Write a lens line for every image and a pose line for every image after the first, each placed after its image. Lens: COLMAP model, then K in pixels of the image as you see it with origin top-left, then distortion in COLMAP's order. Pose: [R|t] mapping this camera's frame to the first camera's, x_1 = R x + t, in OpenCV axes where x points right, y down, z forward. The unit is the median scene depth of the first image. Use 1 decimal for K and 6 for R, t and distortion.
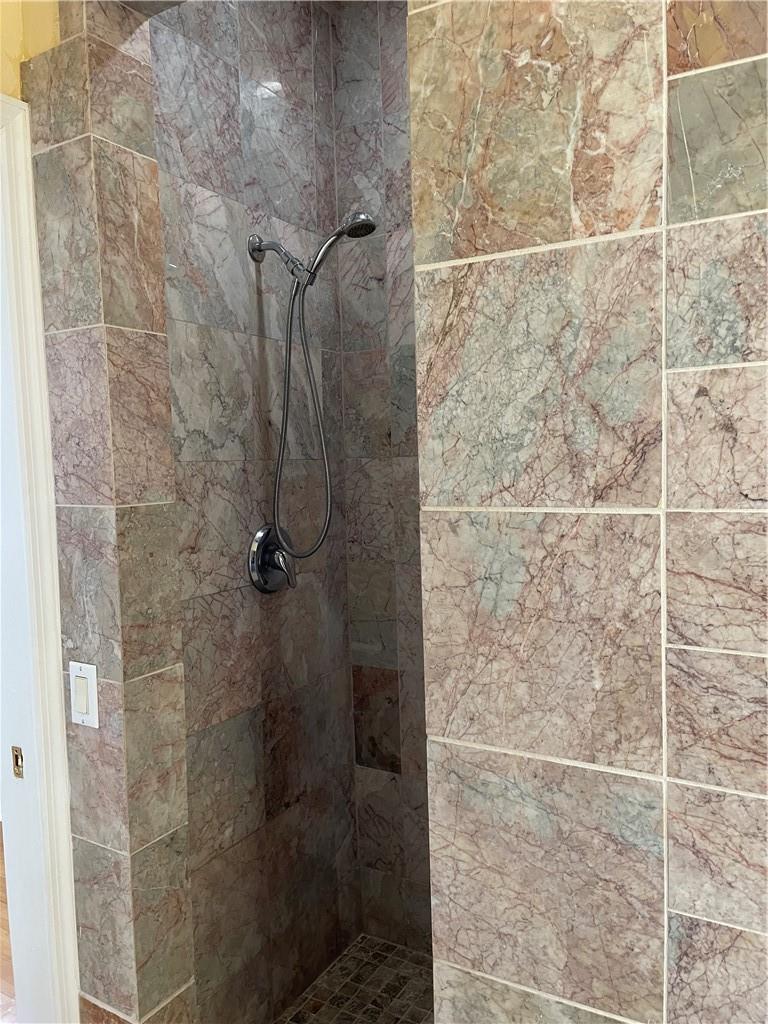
lens RADIAL K [[776.8, 0, 383.2], [0, 776.8, 512.7], [0, 0, 1]] dist [0.068519, -0.084742]
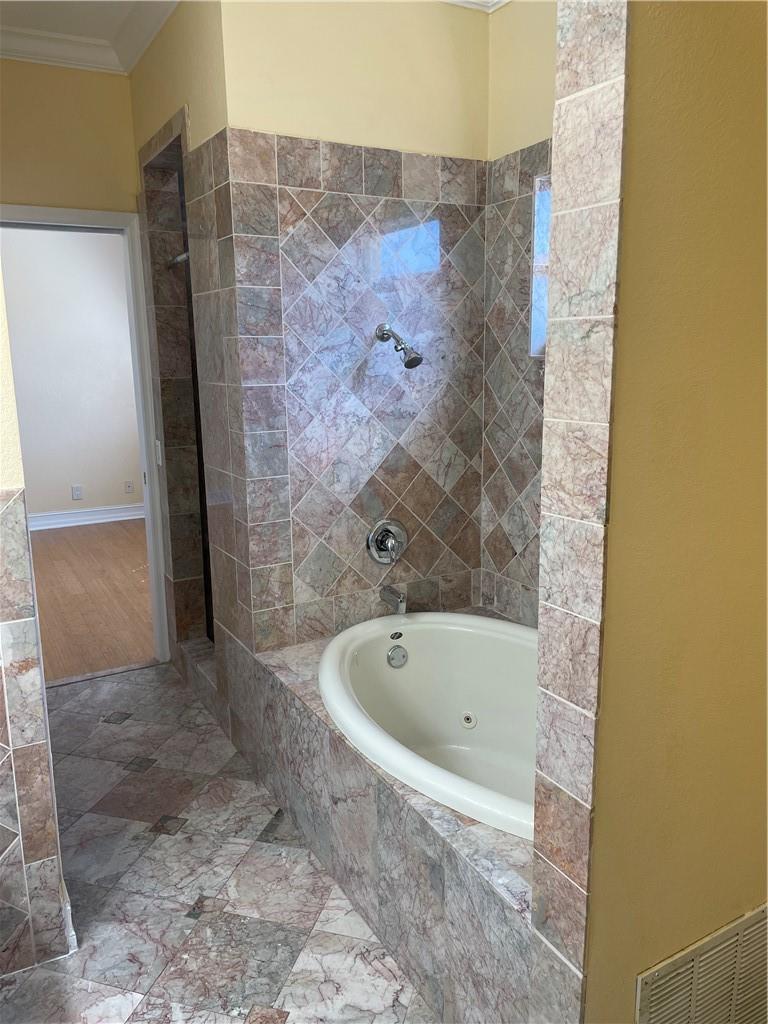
lens RADIAL K [[776.8, 0, 385.5], [0, 776.8, 510.7], [0, 0, 1]] dist [0.068519, -0.084742]
pose [[0.874966, 0.111309, -0.471217, 1.480705], [-0.045464, 0.987804, 0.148917, 0.005855], [0.482046, -0.108874, 0.869355, -0.872233]]
